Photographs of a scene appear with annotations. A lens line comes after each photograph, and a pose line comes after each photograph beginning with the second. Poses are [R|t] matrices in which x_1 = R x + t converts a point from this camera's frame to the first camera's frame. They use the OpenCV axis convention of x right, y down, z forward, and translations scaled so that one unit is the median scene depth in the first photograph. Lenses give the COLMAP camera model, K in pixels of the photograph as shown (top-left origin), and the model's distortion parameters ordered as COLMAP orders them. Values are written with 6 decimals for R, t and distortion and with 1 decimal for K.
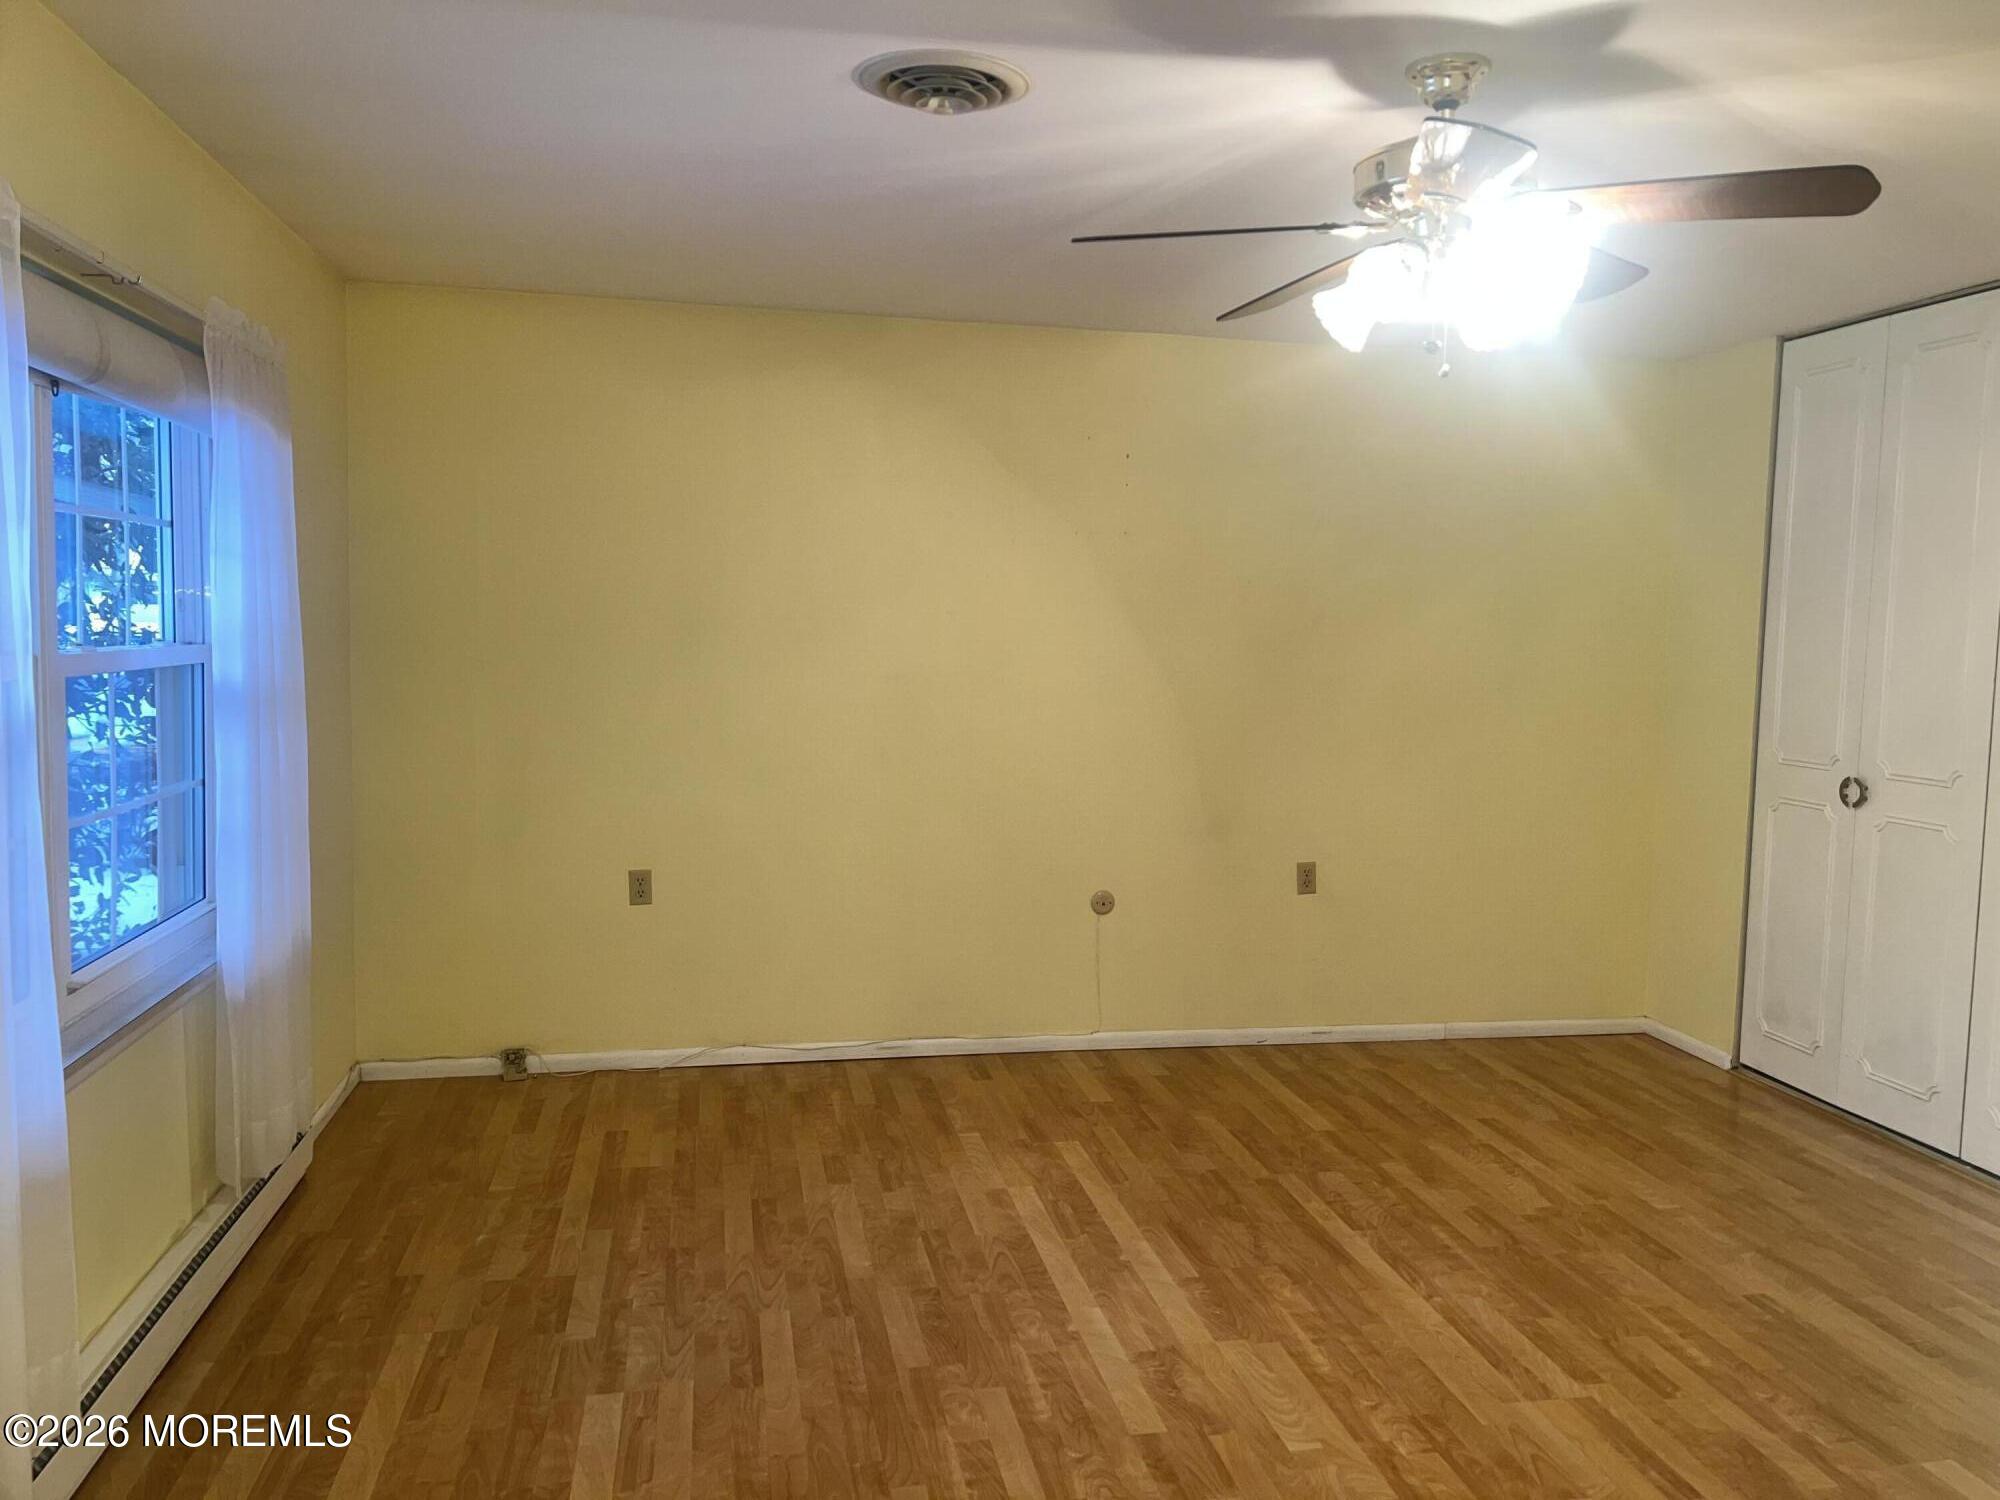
lens RADIAL K [[1499.2, 0, 1030.4], [0, 1499.2, 728.6], [0, 0, 1]] dist [0.037686, -0.041419]
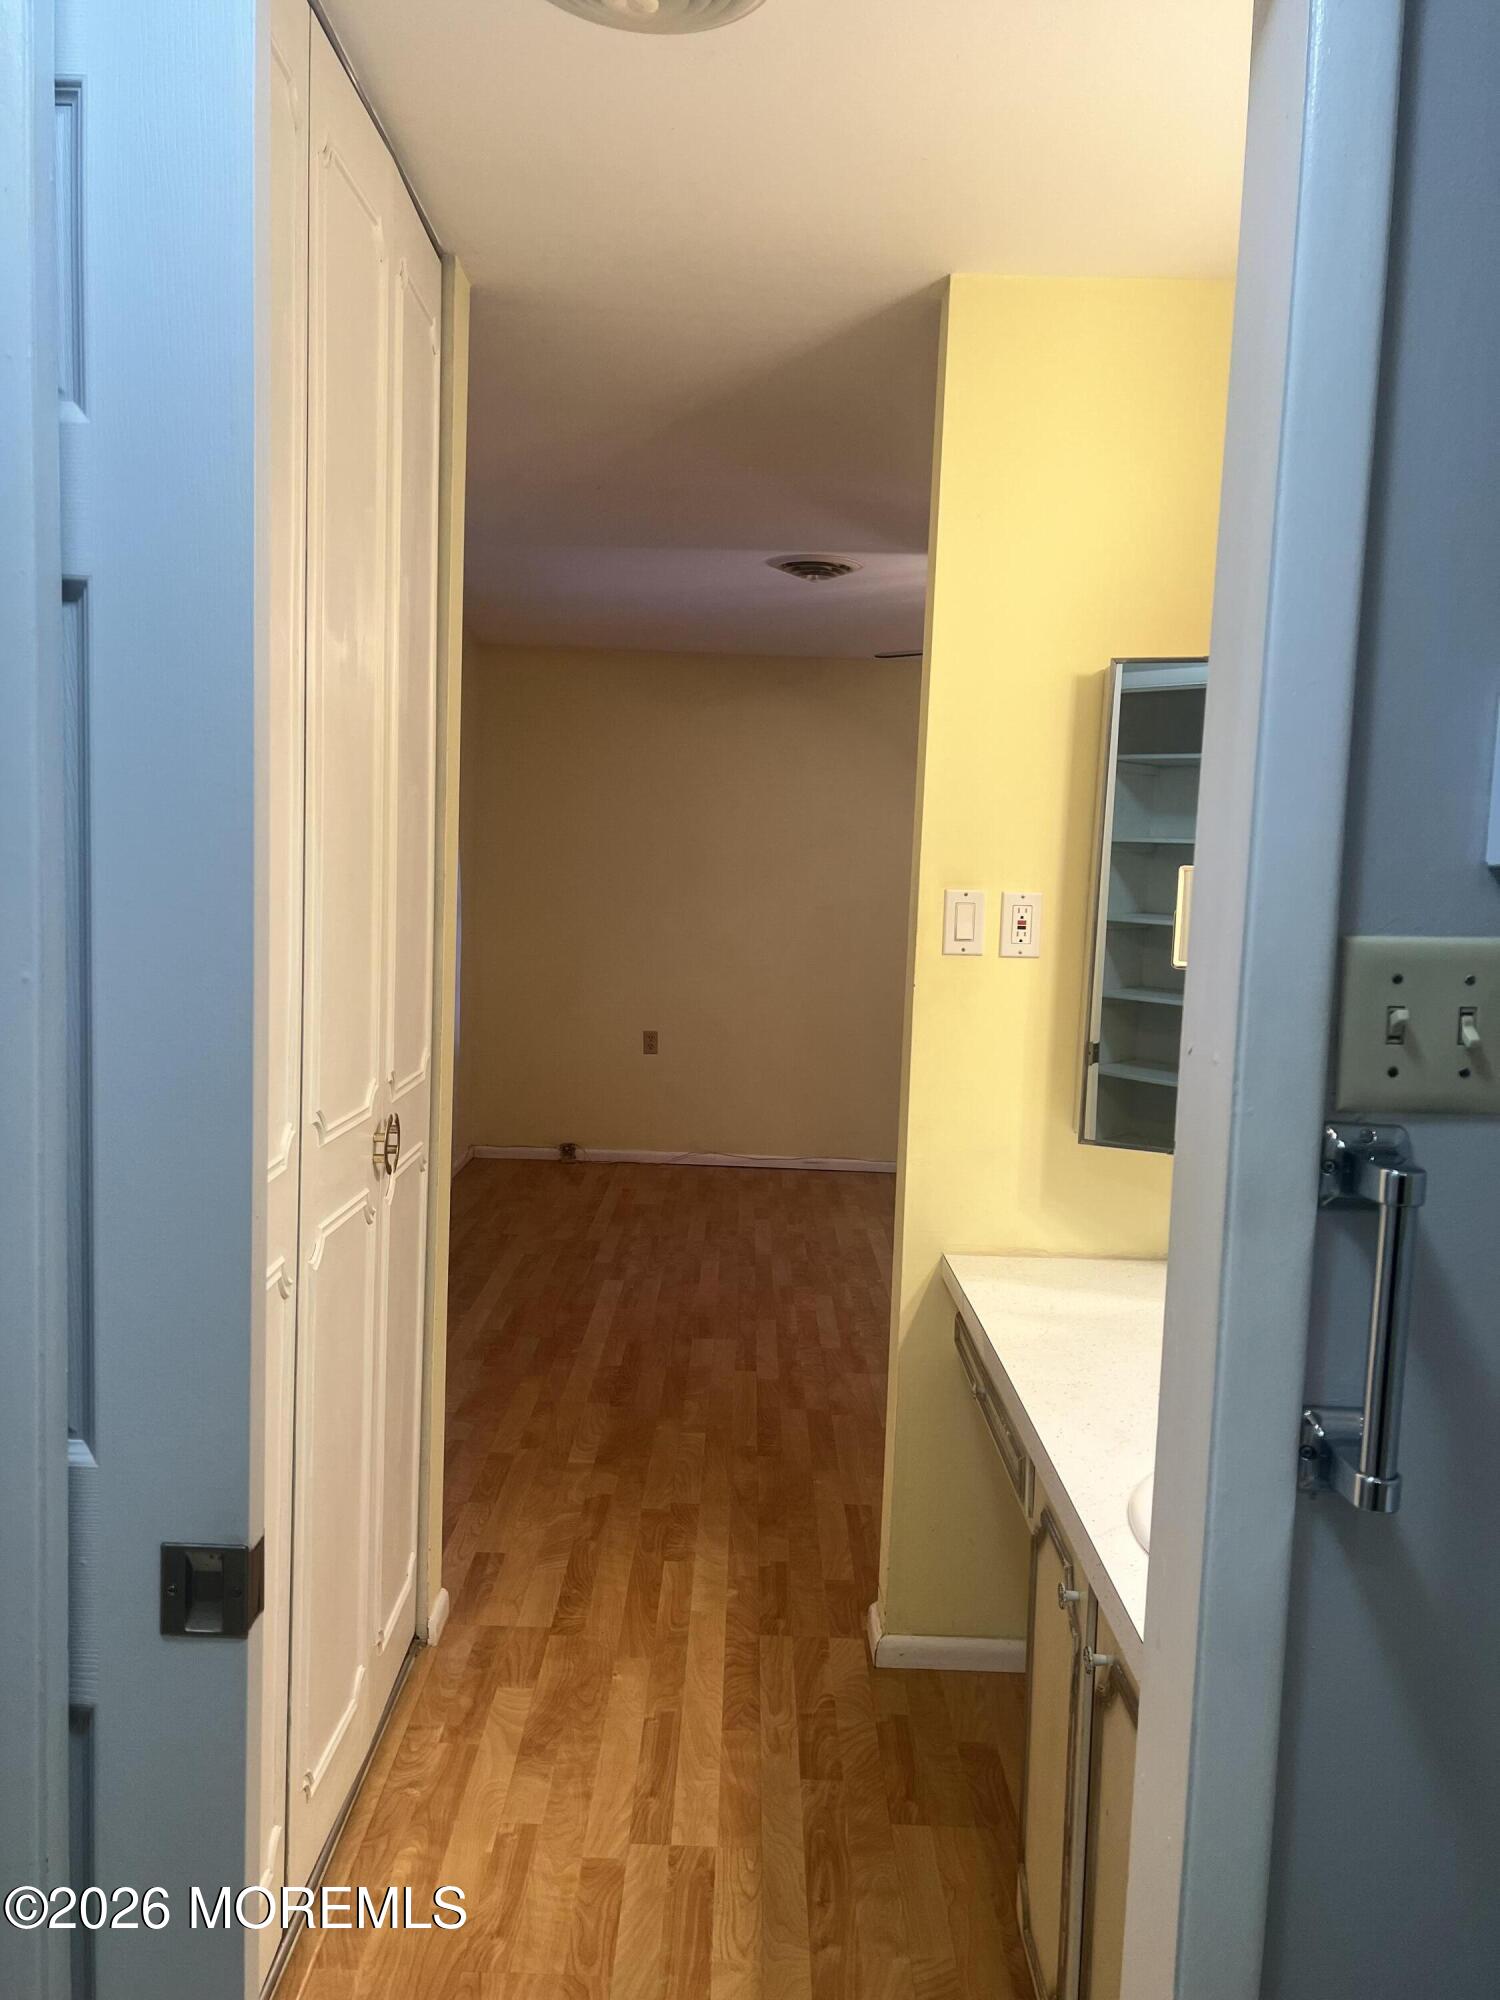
lens RADIAL K [[1499.2, 0, 751.2], [0, 1499.2, 991.0], [0, 0, 1]] dist [0.037686, -0.041419]
pose [[0.978201, 0.031462, -0.205263, 0.218560], [-0.031363, 0.999501, 0.003736, 0.068352], [0.205278, 0.002783, 0.978700, -0.673305]]
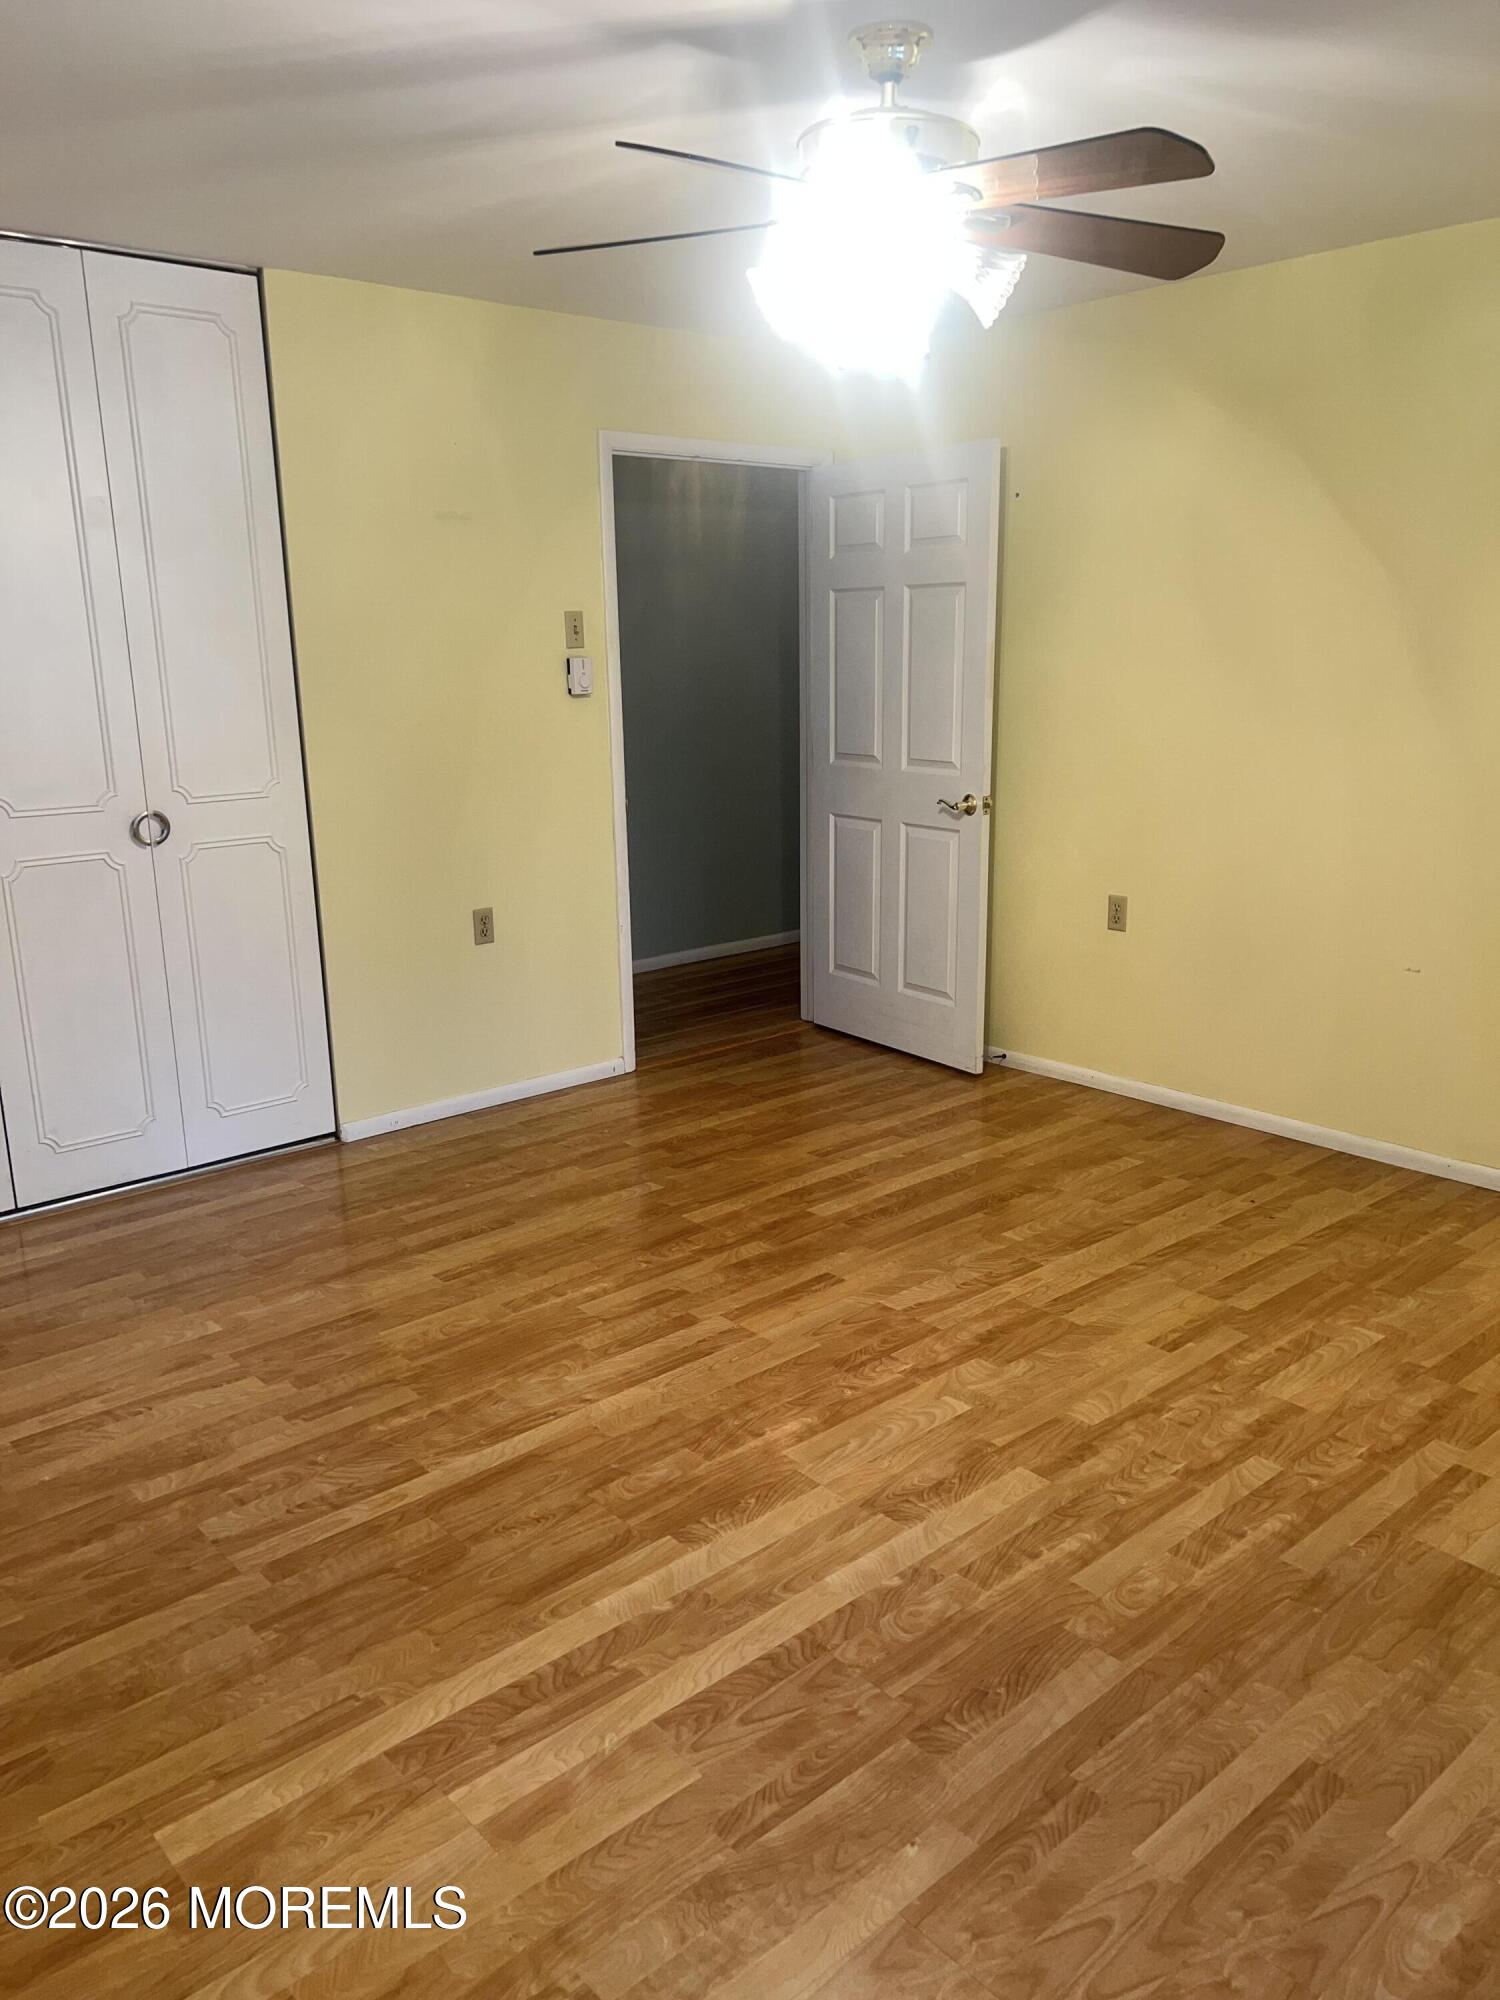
lens RADIAL K [[1499.2, 0, 745.8], [0, 1499.2, 999.3], [0, 0, 1]] dist [0.037686, -0.041419]
pose [[-0.488219, -0.218947, 0.844810, -0.509234], [0.072369, 0.954528, 0.289204, -0.110103], [-0.869715, 0.202333, -0.450174, 1.326494]]
